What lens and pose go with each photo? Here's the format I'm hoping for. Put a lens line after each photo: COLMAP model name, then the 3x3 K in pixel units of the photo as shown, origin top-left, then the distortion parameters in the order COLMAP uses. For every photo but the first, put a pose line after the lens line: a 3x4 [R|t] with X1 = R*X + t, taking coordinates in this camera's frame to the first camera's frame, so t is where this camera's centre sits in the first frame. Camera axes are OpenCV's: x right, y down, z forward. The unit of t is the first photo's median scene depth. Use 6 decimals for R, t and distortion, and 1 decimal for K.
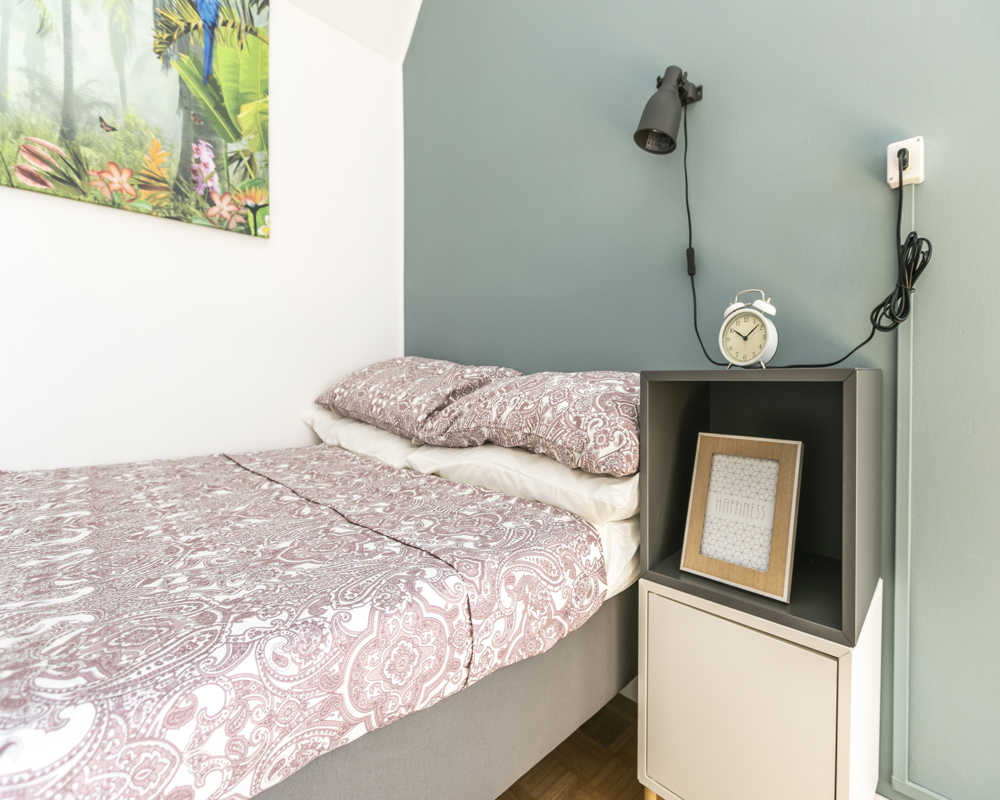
lens RADIAL K [[466.5, 0, 504.2], [0, 466.5, 385.6], [0, 0, 1]] dist [-0.001512, -0.000791]
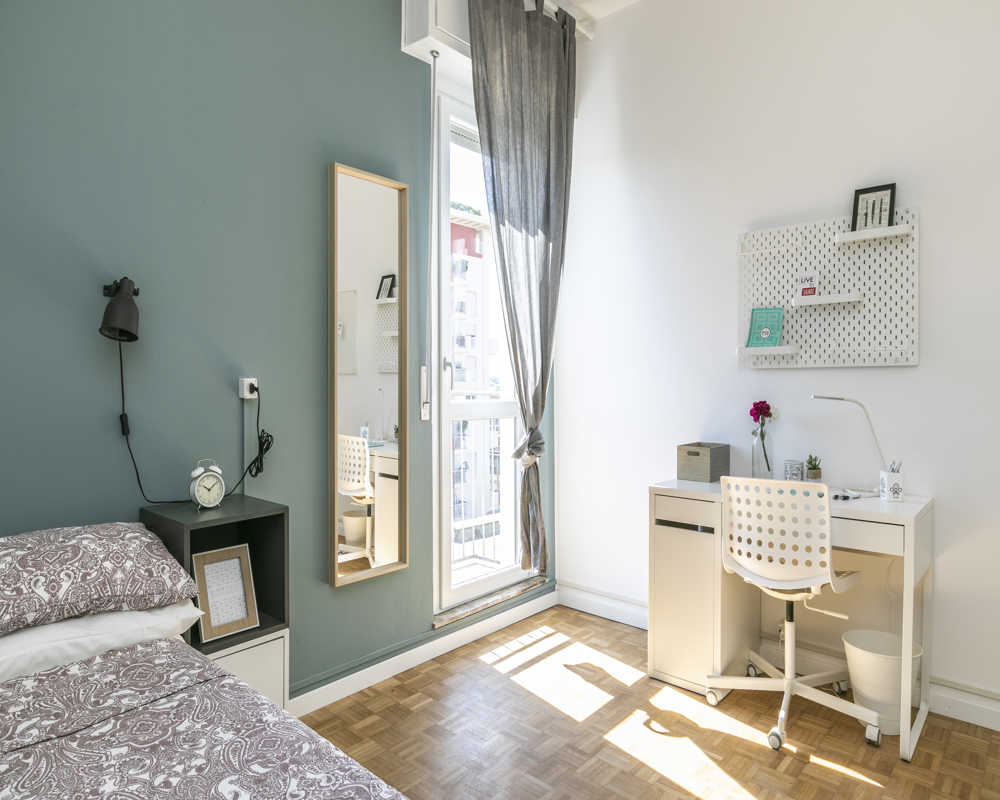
lens RADIAL K [[599.7, 0, 500.0], [0, 599.7, 400.0], [0, 0, 1]] dist [-0.000608, 0.000433]
pose [[-0.069217, -0.029951, 0.997152, -1.349118], [0.012724, 0.999441, 0.030903, -0.382597], [-0.997520, 0.014827, -0.068797, 0.091220]]
